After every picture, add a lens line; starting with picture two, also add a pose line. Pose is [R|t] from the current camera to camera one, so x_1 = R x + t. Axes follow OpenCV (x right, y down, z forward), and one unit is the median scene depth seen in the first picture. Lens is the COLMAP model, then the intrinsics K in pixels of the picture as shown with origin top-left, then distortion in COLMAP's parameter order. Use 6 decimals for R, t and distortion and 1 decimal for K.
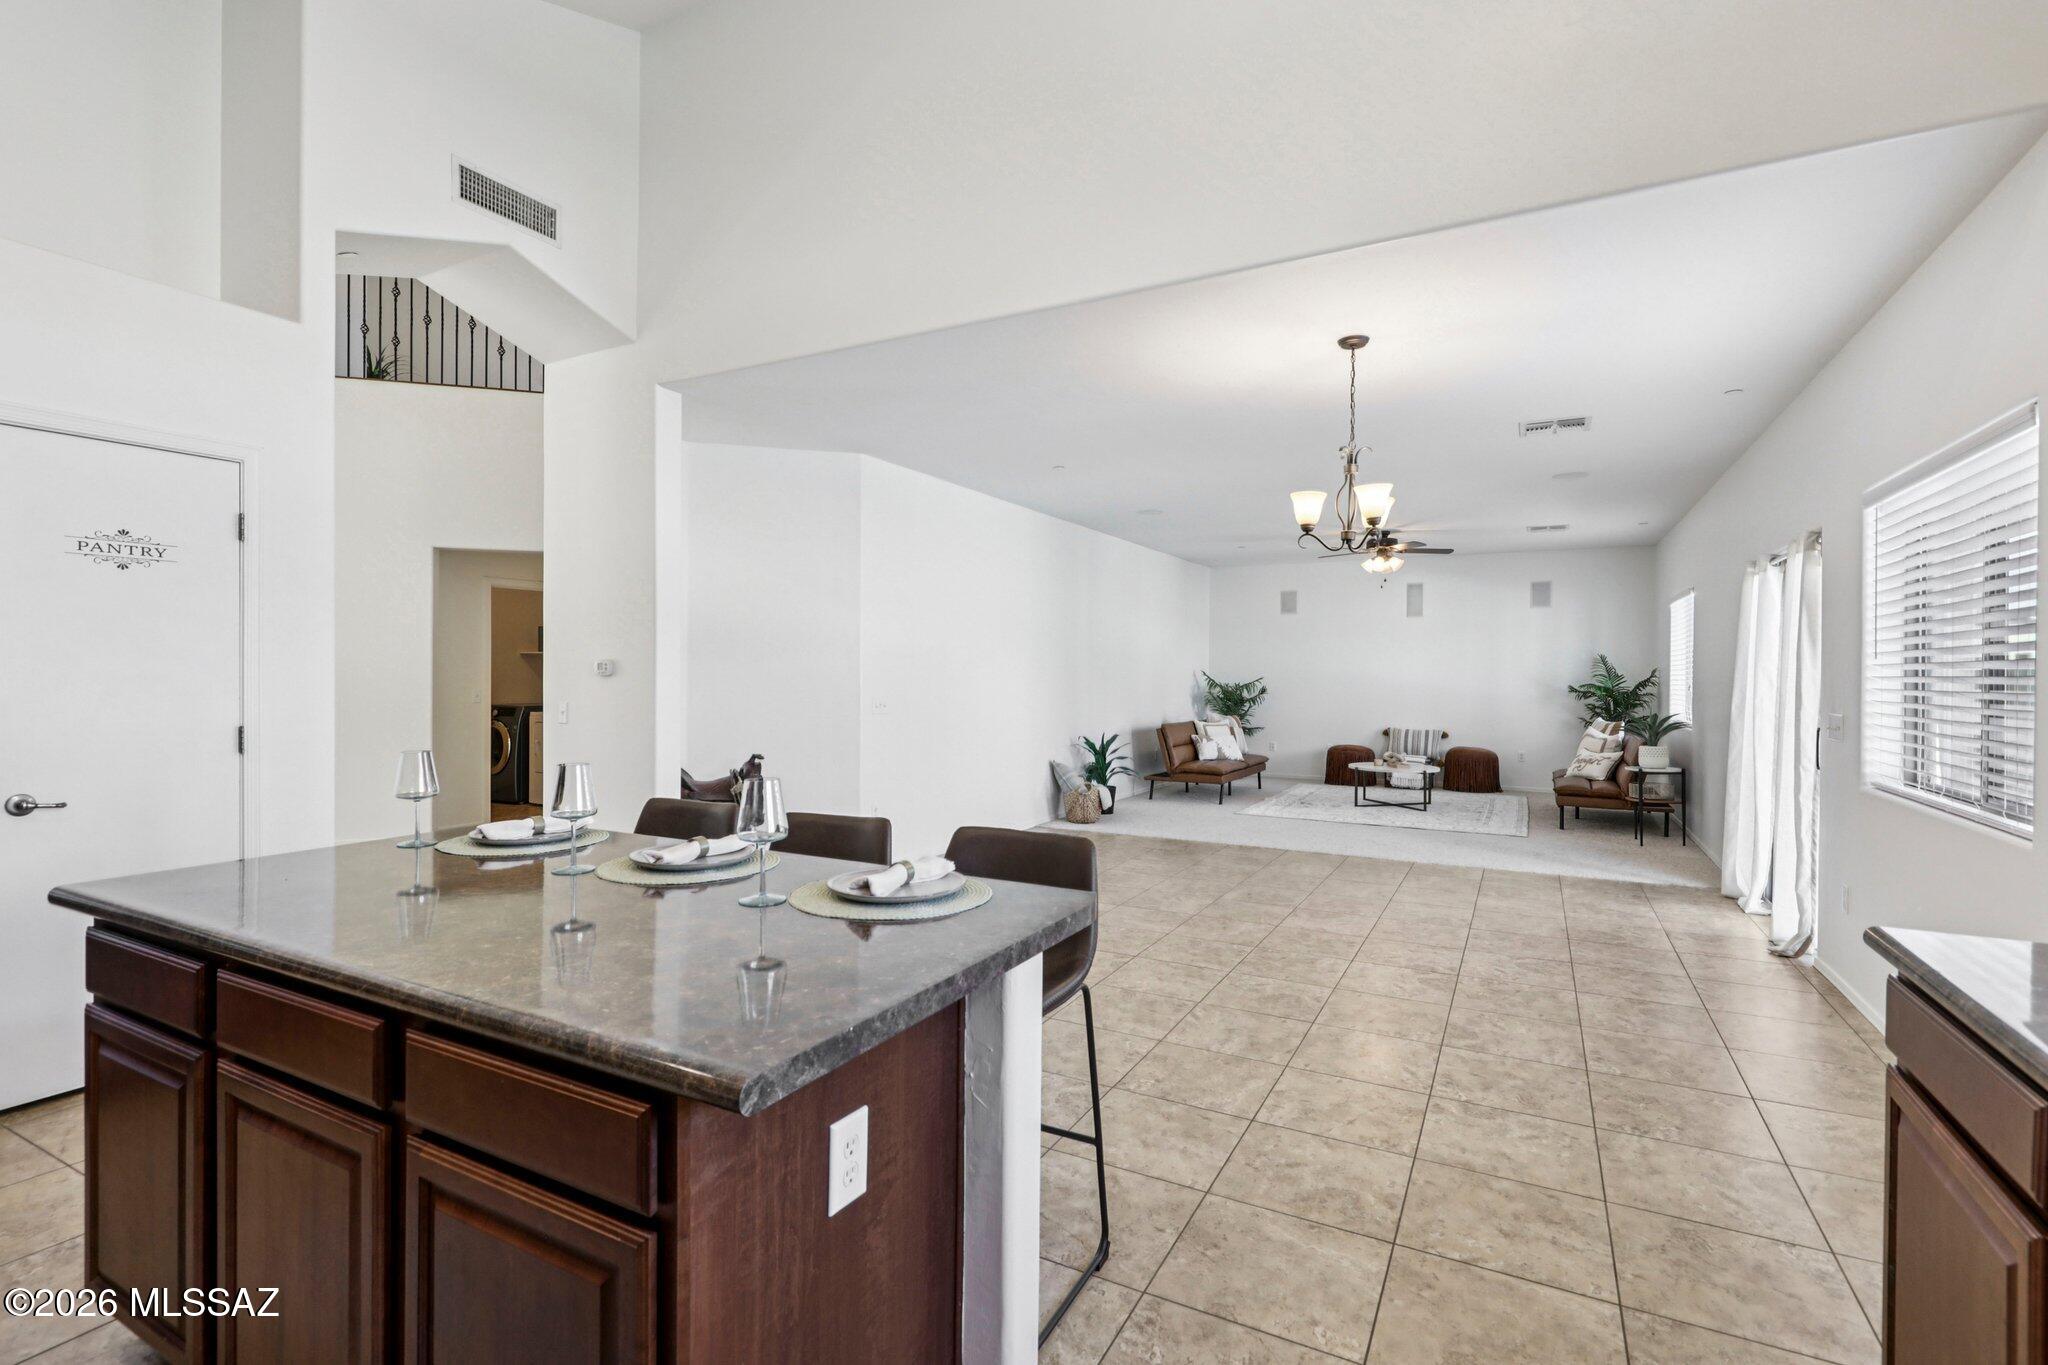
lens RADIAL K [[939.5, 0, 1029.5], [0, 939.5, 679.8], [0, 0, 1]] dist [-0.003391, -0.000342]
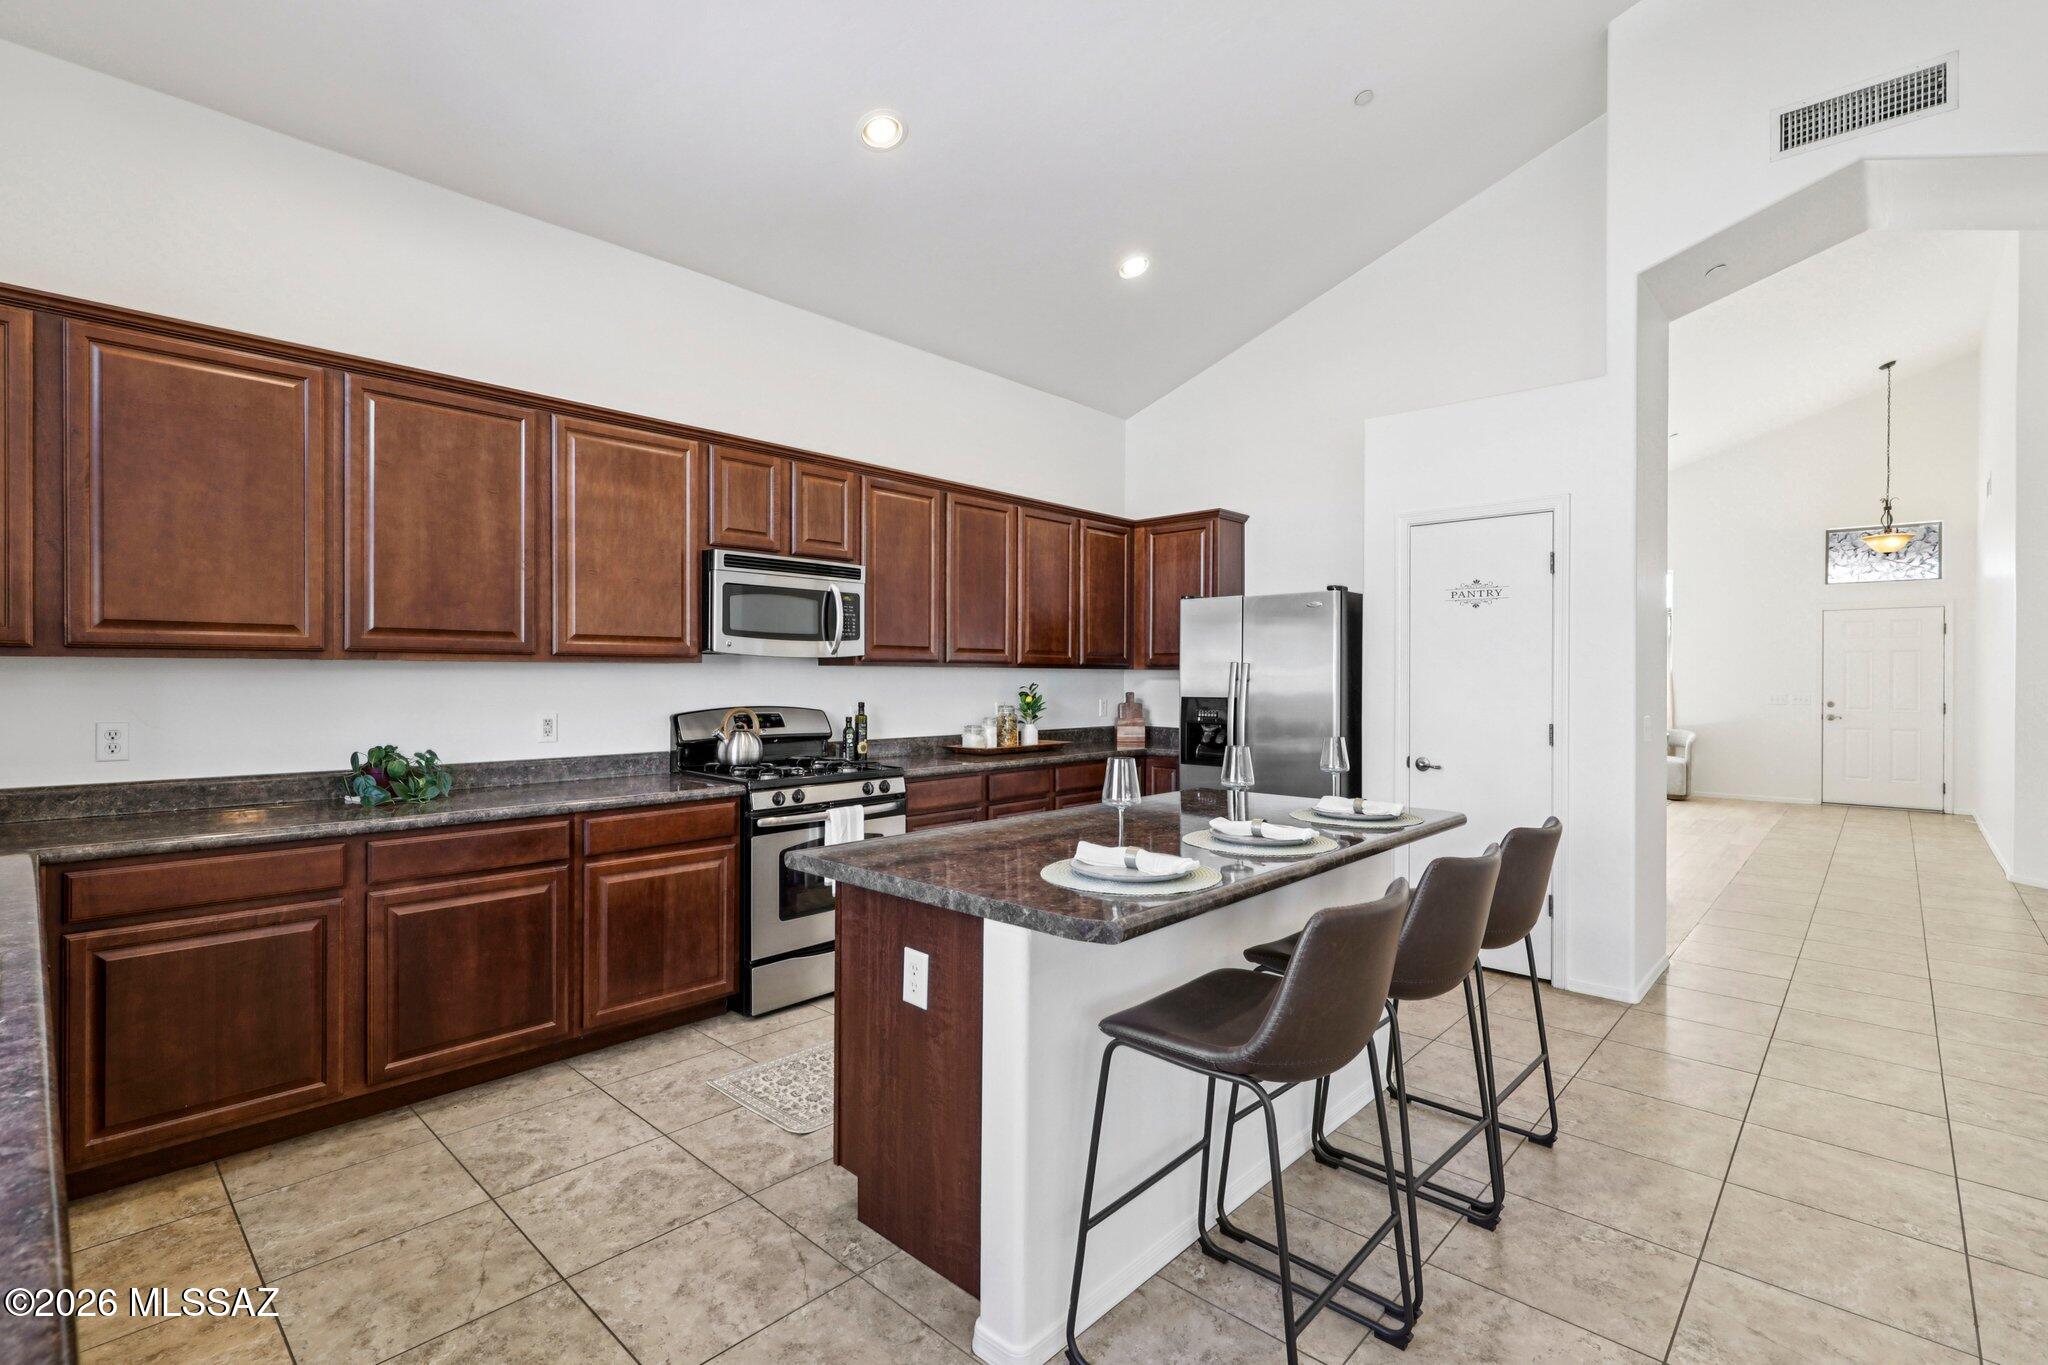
lens RADIAL K [[939.5, 0, 1034.0], [0, 939.5, 684.4], [0, 0, 1]] dist [-0.003391, -0.000342]
pose [[-0.239018, 0.000874, -0.971015, 0.575238], [-0.011176, 0.999931, 0.003651, 0.000808], [0.970951, 0.011725, -0.238992, 0.689215]]
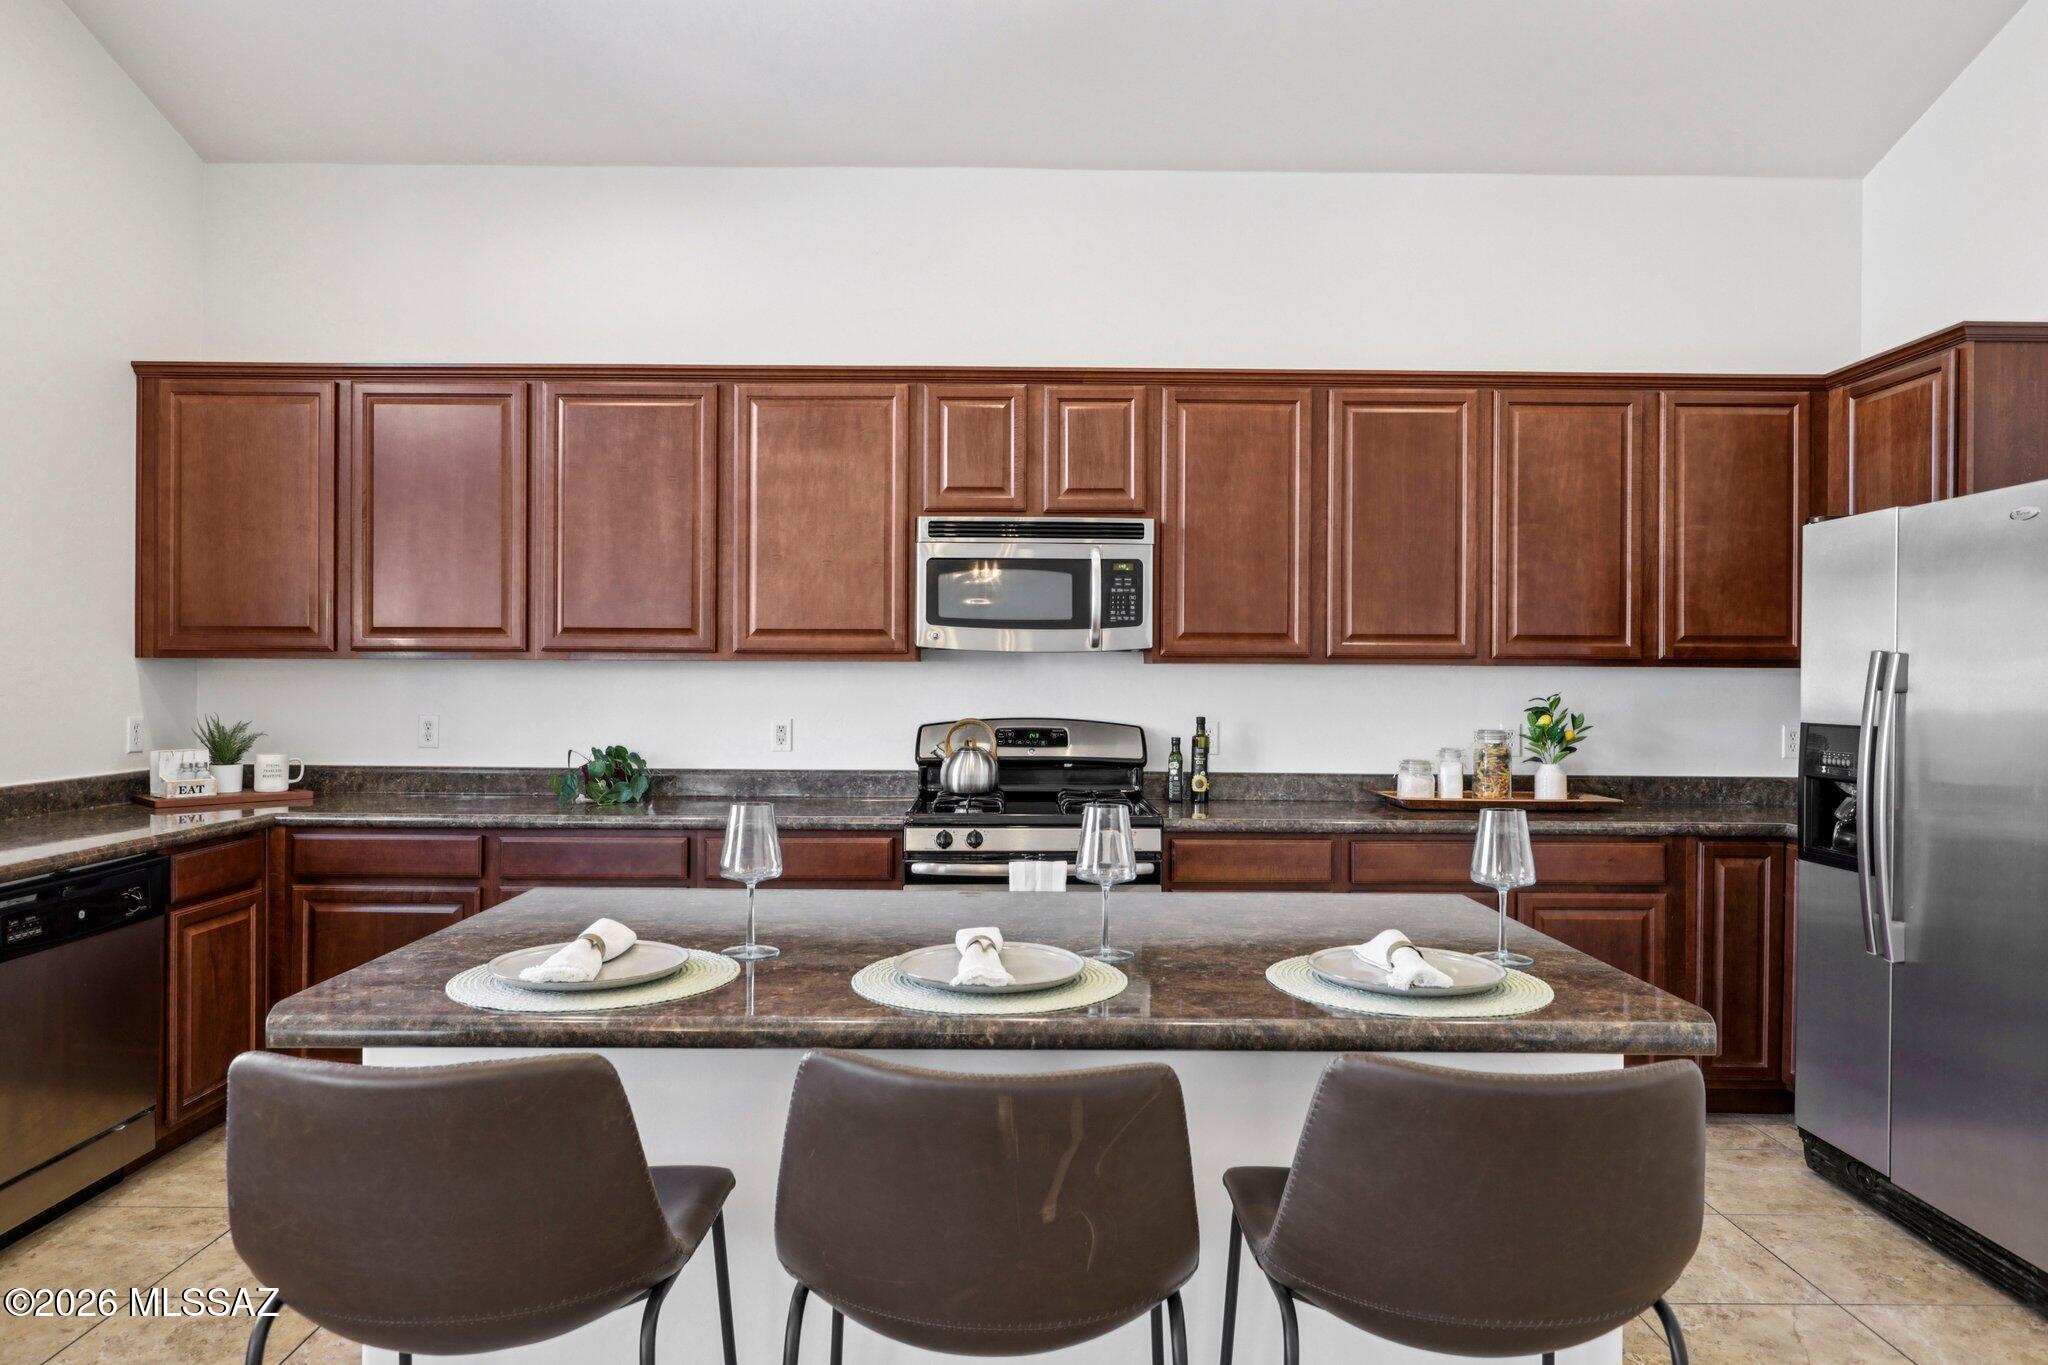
lens RADIAL K [[1265.2, 0, 1023.6], [0, 1265.2, 684.2], [0, 0, 1]] dist [0.000741, -0.006296]
pose [[-0.875947, -0.011509, -0.482271, -0.058726], [-0.015567, 0.999869, 0.004413, -0.001307], [0.482157, 0.011373, -0.876011, 1.252635]]
